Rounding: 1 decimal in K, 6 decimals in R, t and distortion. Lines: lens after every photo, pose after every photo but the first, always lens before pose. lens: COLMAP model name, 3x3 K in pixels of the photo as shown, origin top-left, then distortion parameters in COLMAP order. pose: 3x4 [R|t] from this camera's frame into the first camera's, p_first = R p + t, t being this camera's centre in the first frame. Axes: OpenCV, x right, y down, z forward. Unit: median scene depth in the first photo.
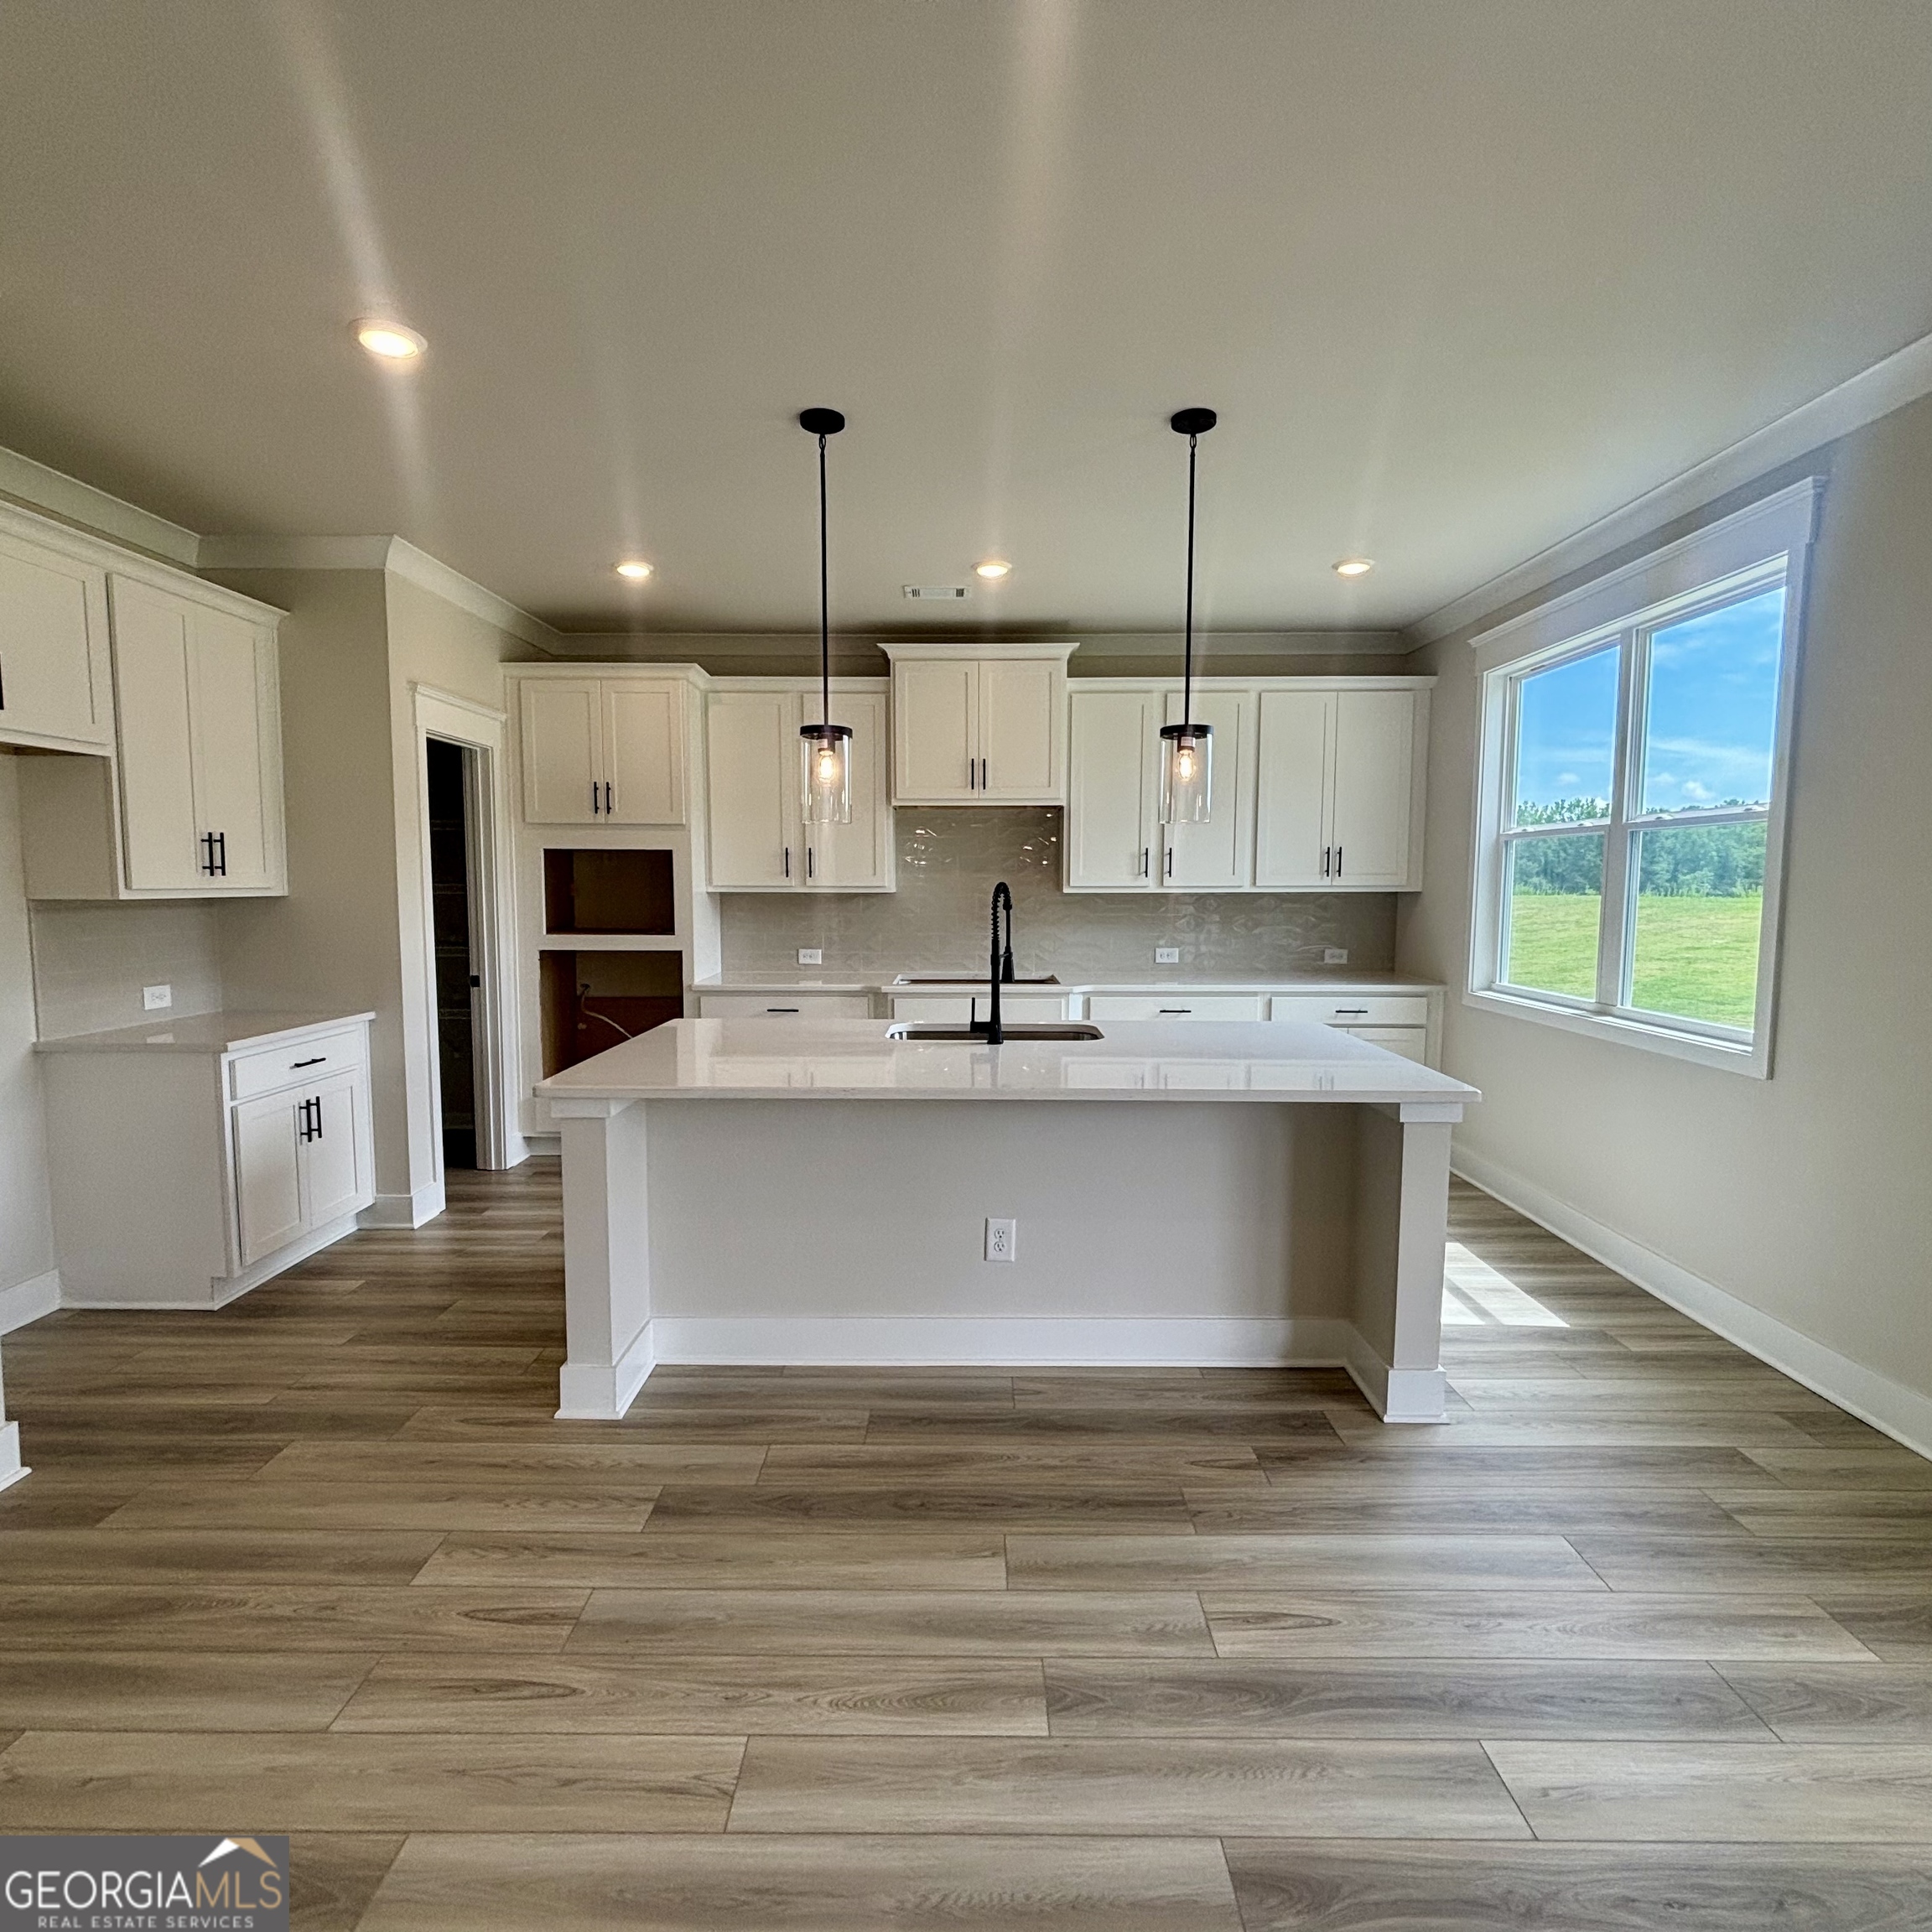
lens RADIAL K [[1042.1, 0, 956.1], [0, 1042.1, 967.0], [0, 0, 1]] dist [0.007683, -0.009003]
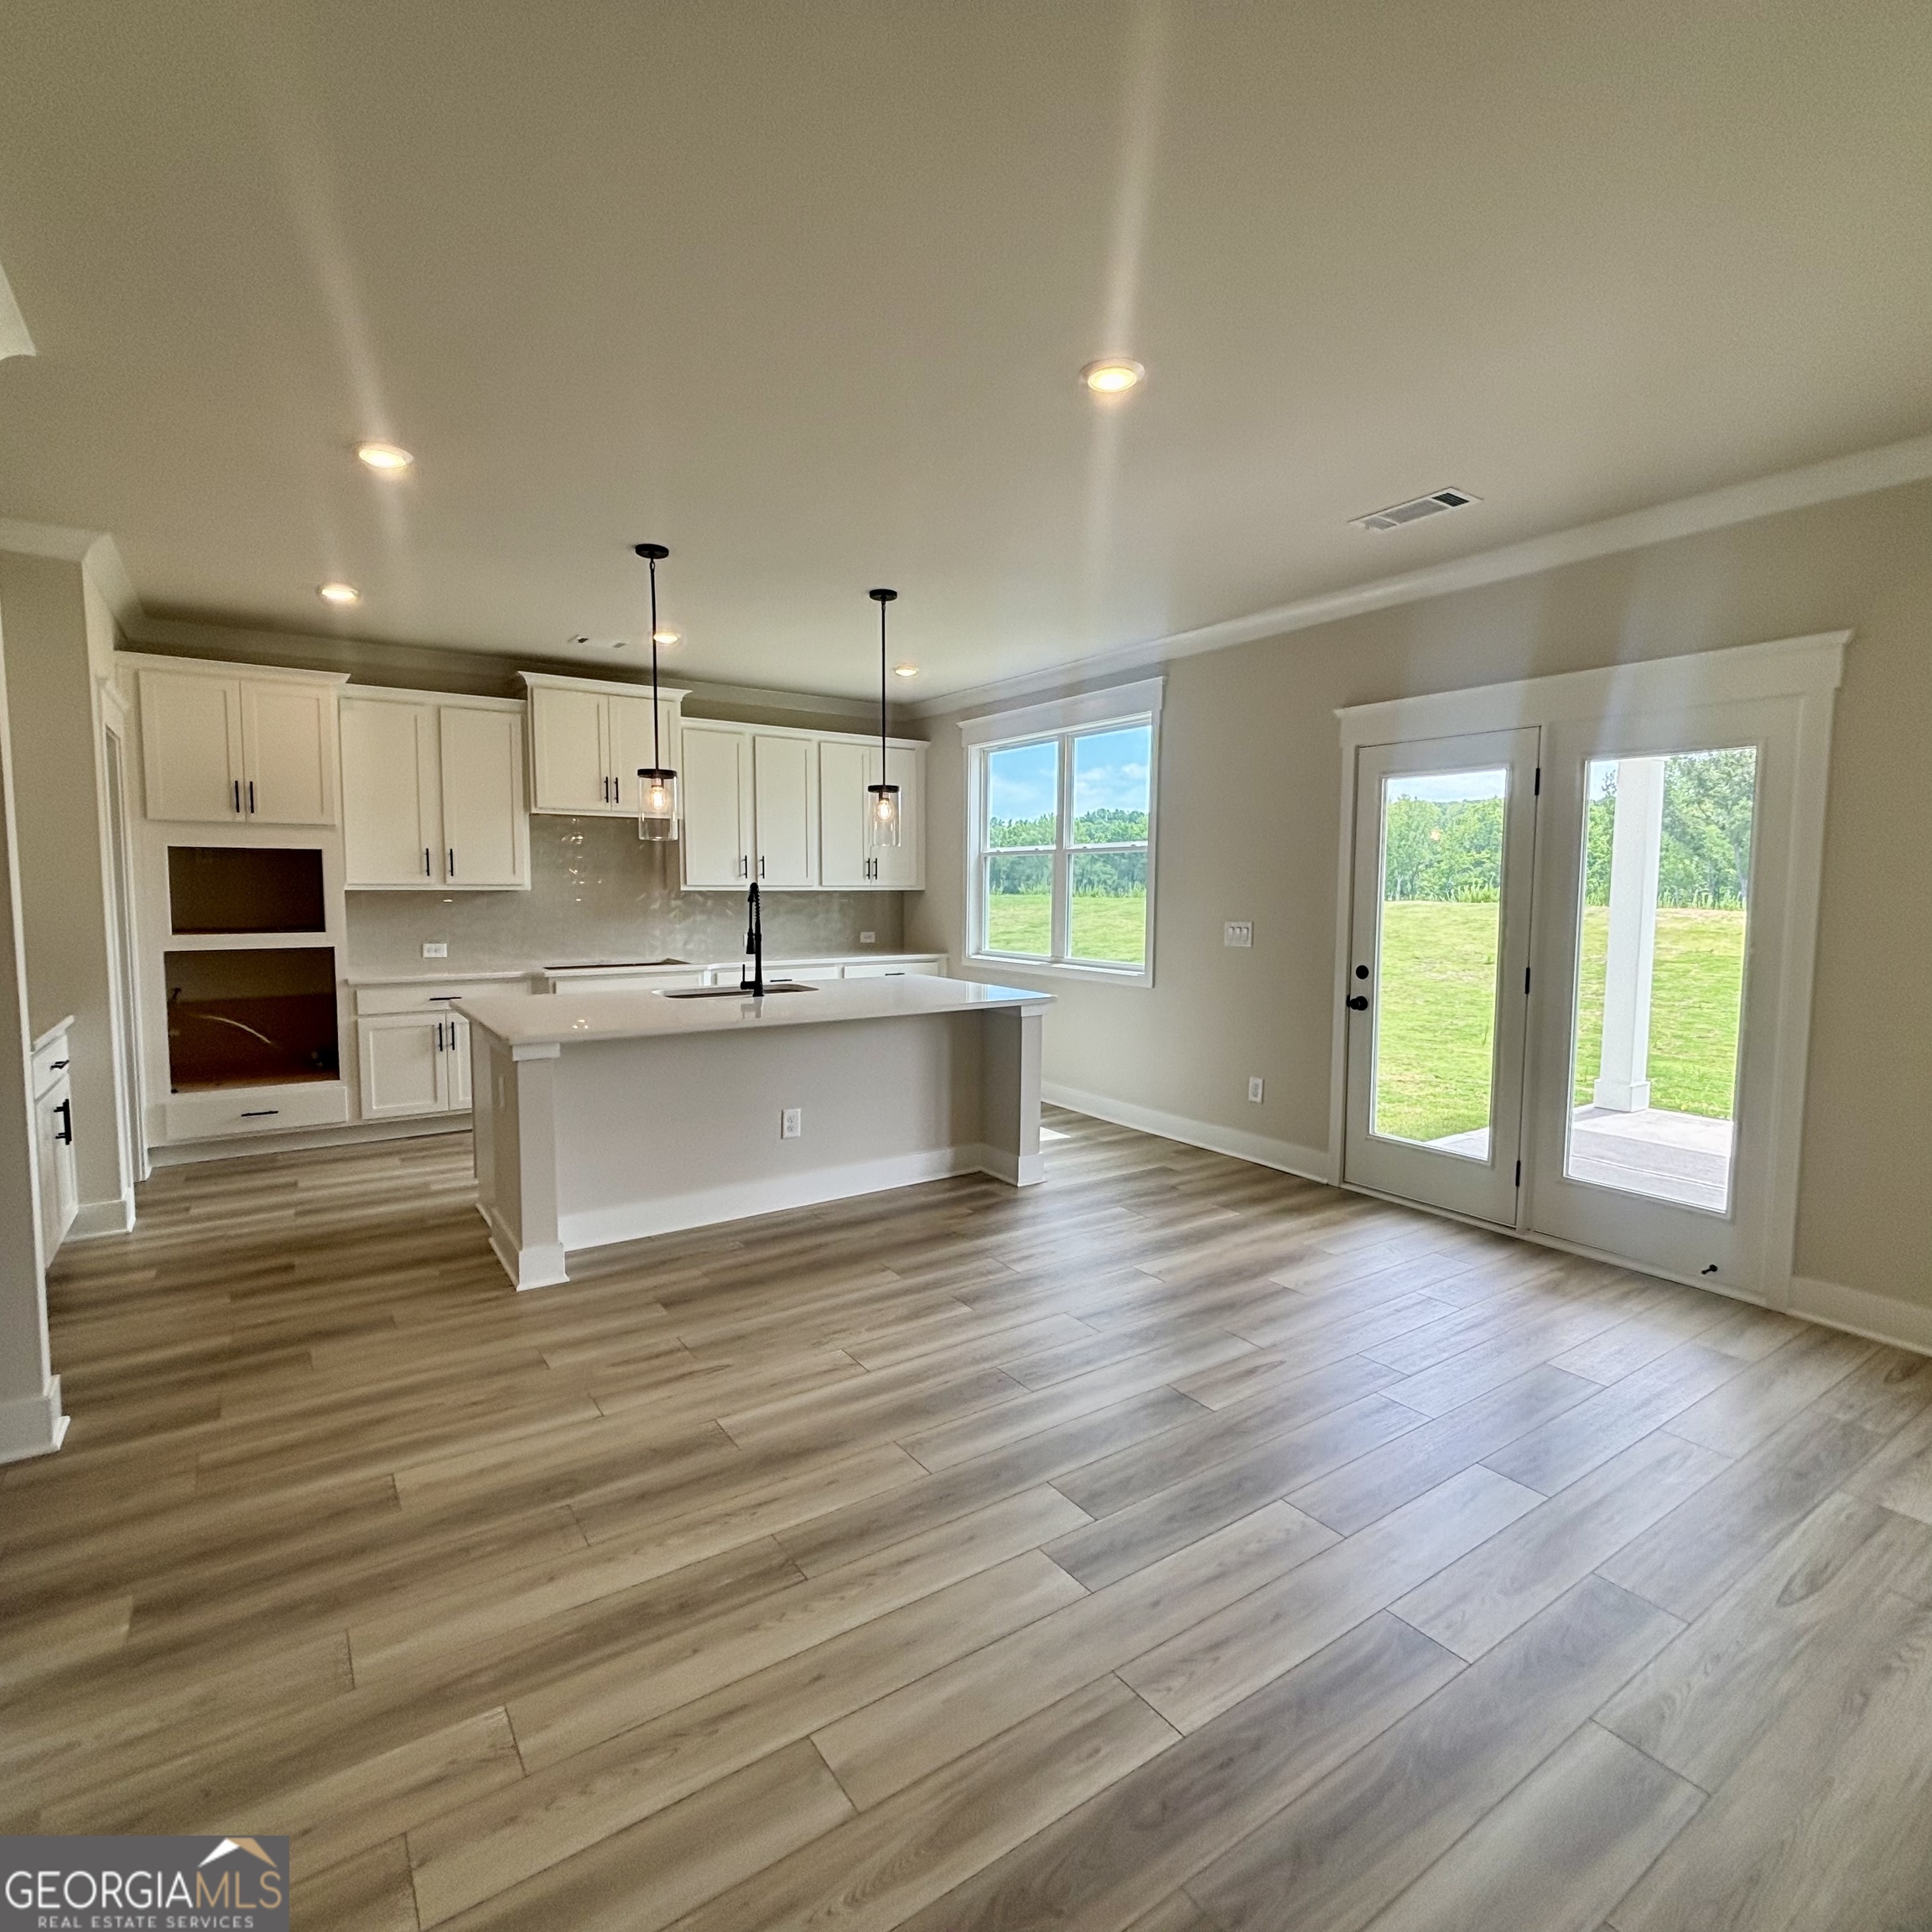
lens RADIAL K [[1042.1, 0, 977.0], [0, 1042.1, 968.0], [0, 0, 1]] dist [0.007683, -0.009003]
pose [[0.812658, -0.044291, 0.581055, -0.554083], [0.043274, 0.998941, 0.015622, 0.026381], [-0.581132, 0.012449, 0.813714, -0.342739]]
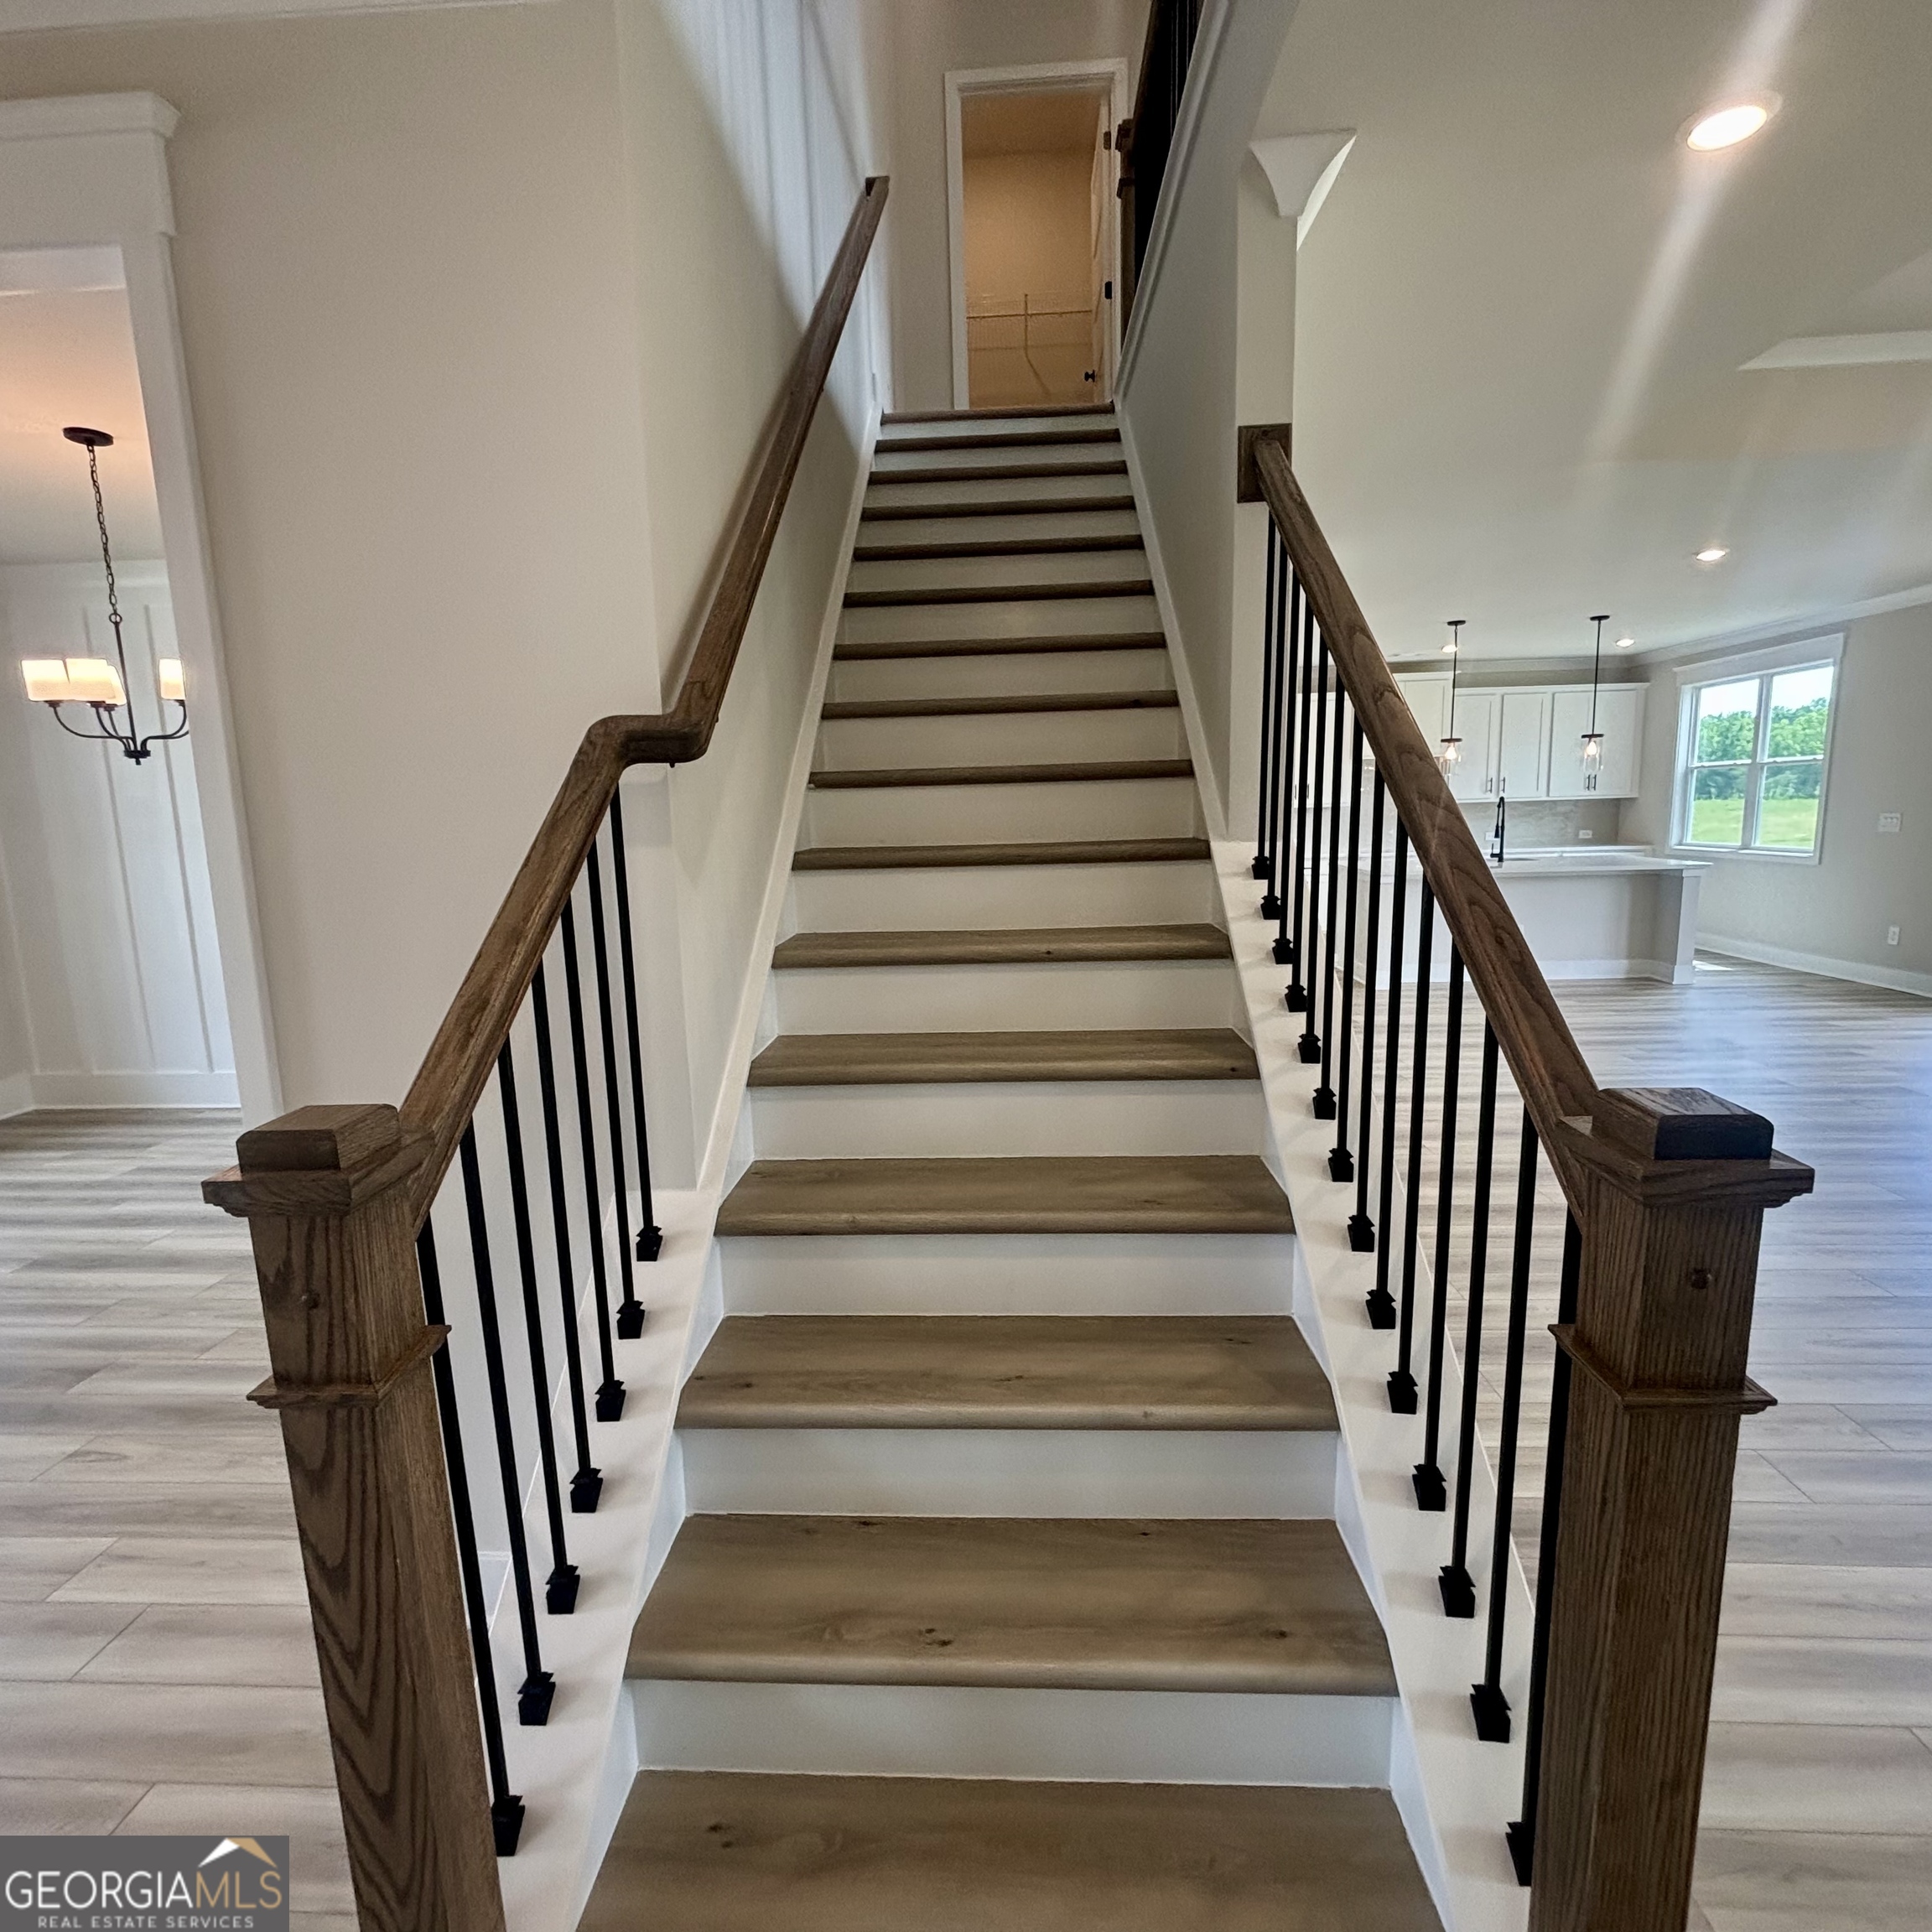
lens RADIAL K [[1042.1, 0, 955.8], [0, 1042.1, 959.9], [0, 0, 1]] dist [0.007683, -0.009003]
pose [[0.998563, -0.021199, -0.049216, -1.166520], [0.024293, 0.997709, 0.063142, 0.120326], [0.047765, -0.064246, 0.996790, -1.601498]]
